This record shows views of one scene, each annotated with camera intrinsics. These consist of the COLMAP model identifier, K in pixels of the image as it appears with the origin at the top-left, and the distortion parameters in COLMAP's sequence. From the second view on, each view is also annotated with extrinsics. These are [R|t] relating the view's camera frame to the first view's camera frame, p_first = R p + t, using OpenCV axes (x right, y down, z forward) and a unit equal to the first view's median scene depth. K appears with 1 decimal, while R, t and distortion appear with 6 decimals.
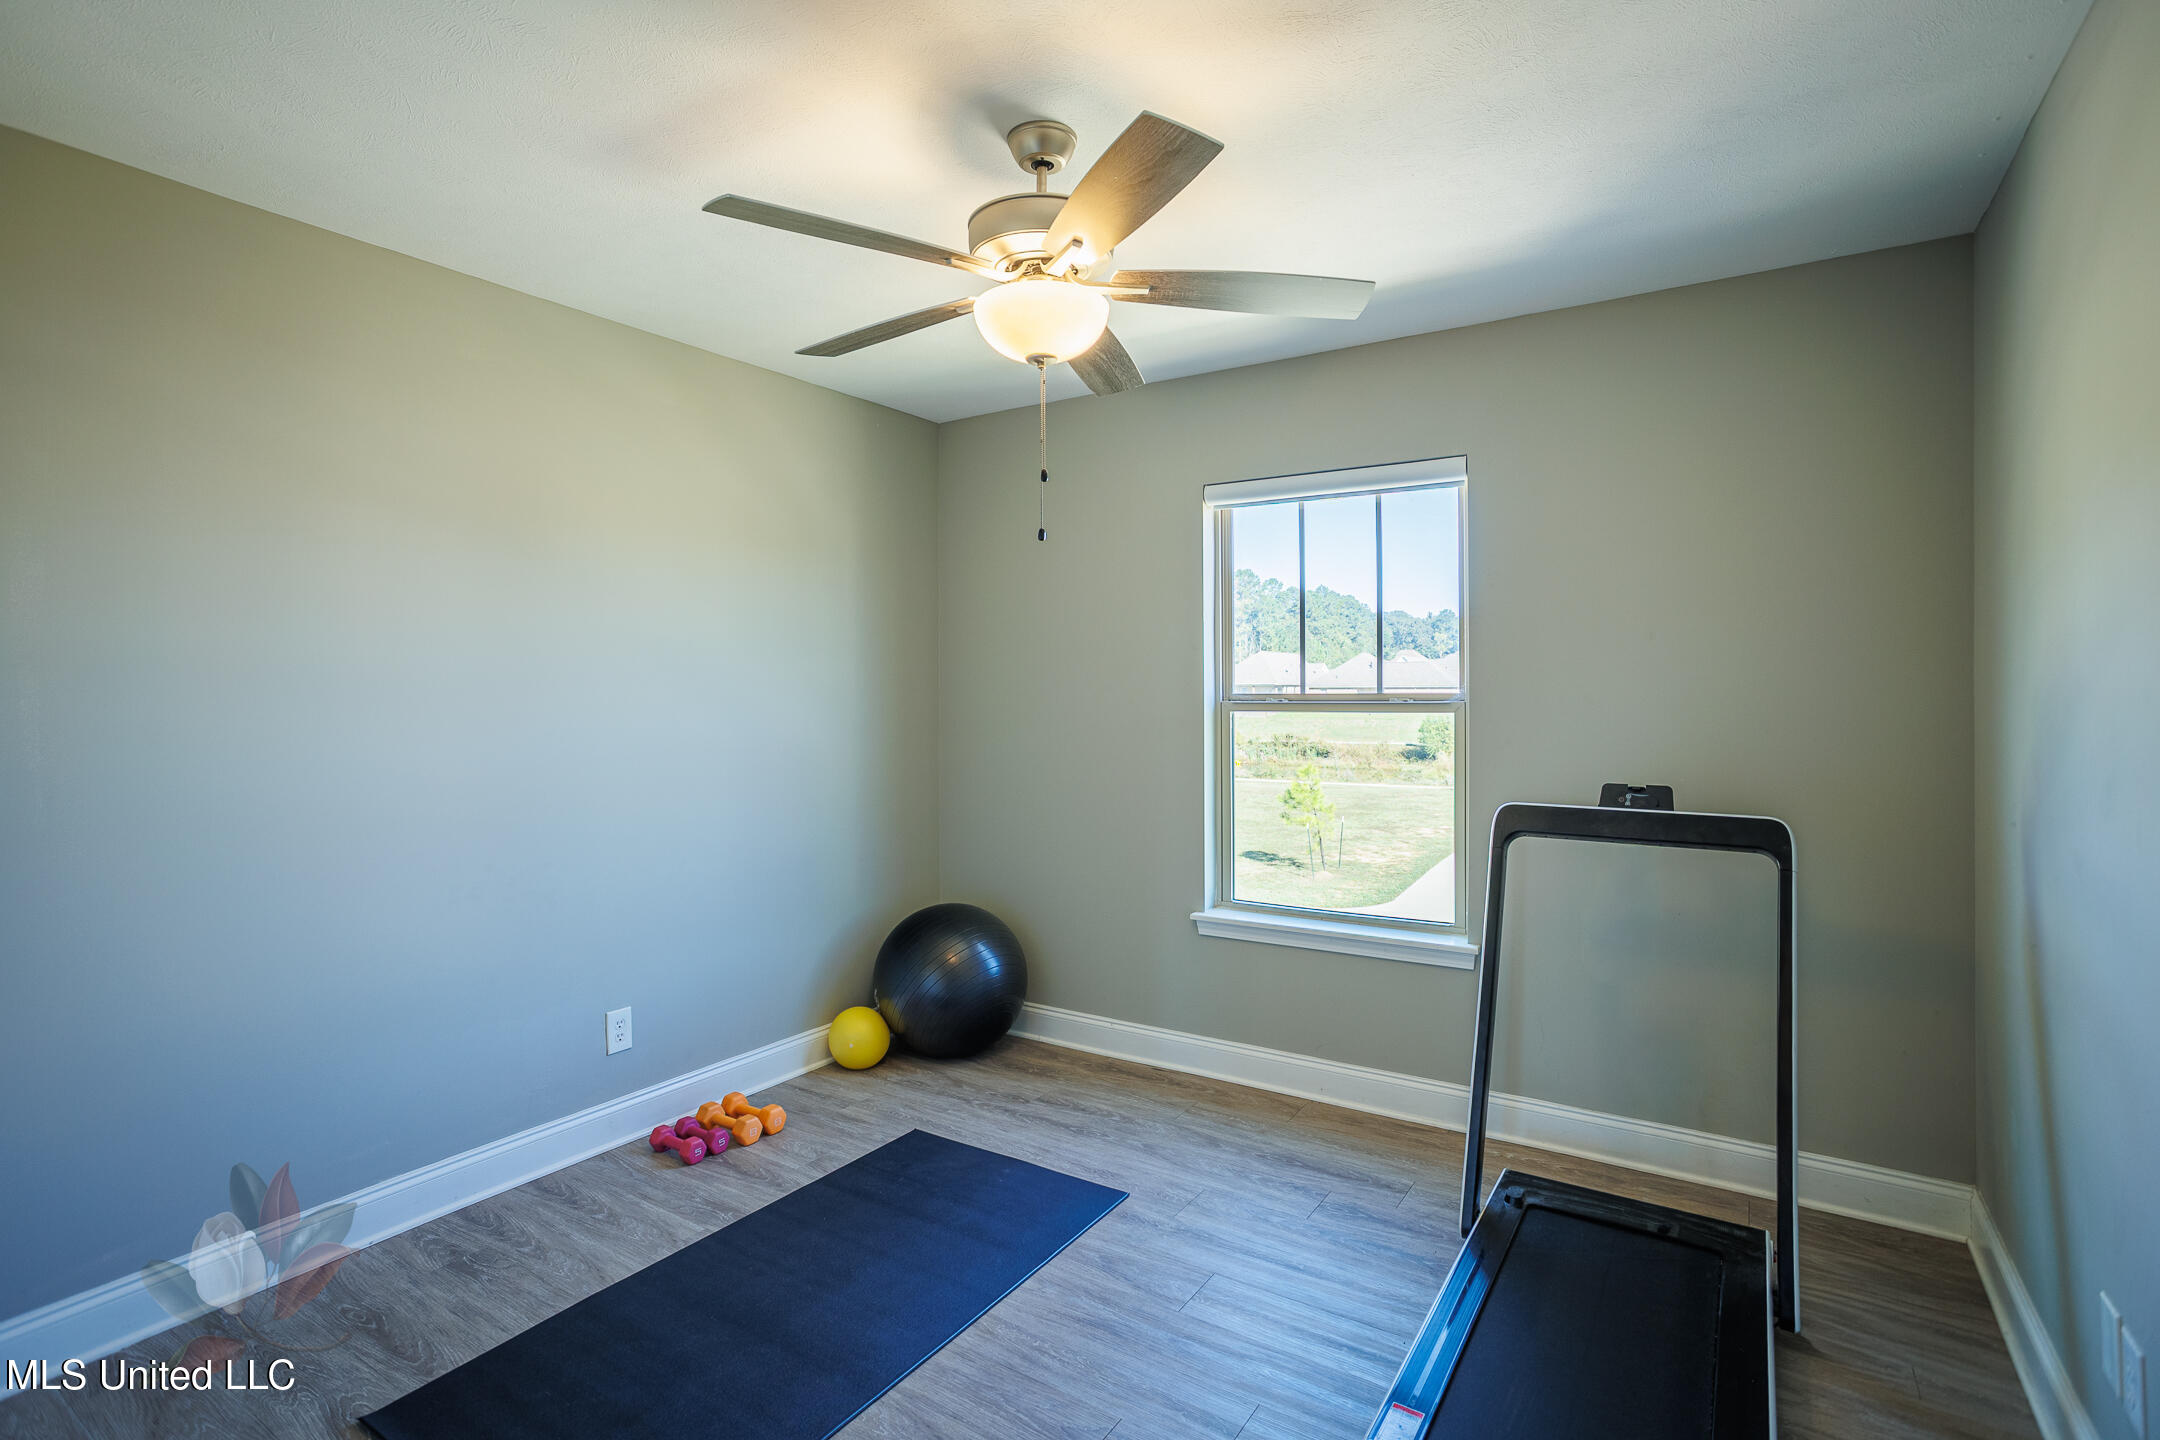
lens RADIAL K [[1040.8, 0, 1076.6], [0, 1040.8, 711.4], [0, 0, 1]] dist [0.003595, 0.002345]
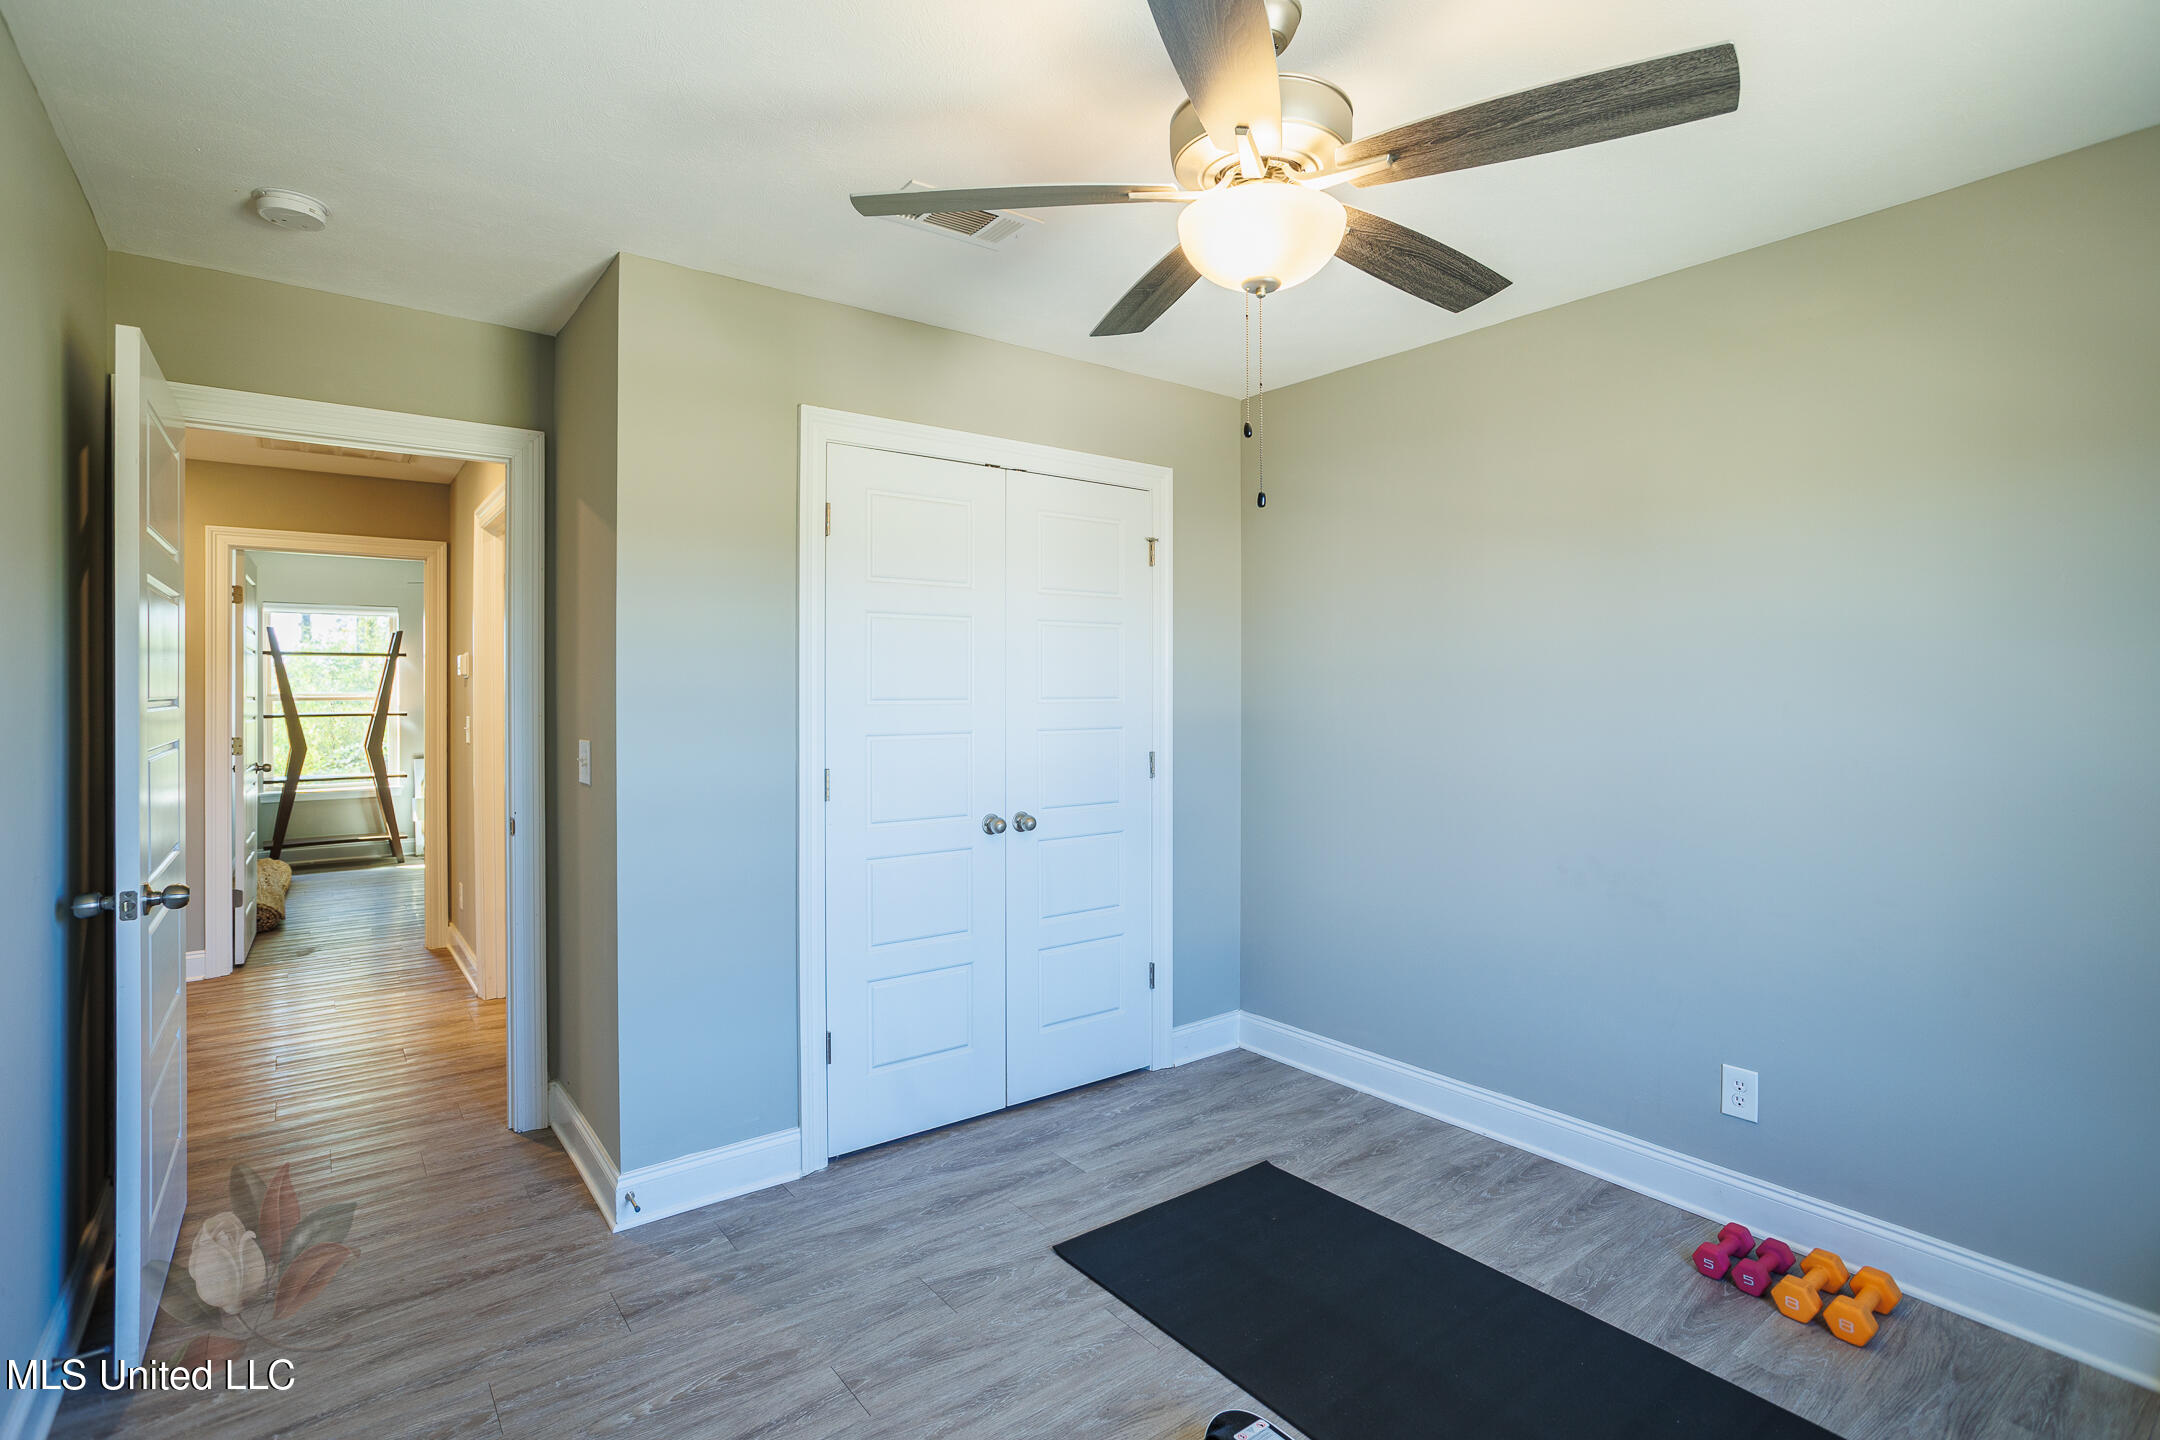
lens RADIAL K [[1040.8, 0, 1079.8], [0, 1040.8, 708.5], [0, 0, 1]] dist [0.003595, 0.002345]
pose [[-0.341719, 0.006788, -0.939778, 0.594673], [-0.015994, 0.999787, 0.013037, -0.007599], [0.939666, 0.019486, -0.341538, 0.870616]]
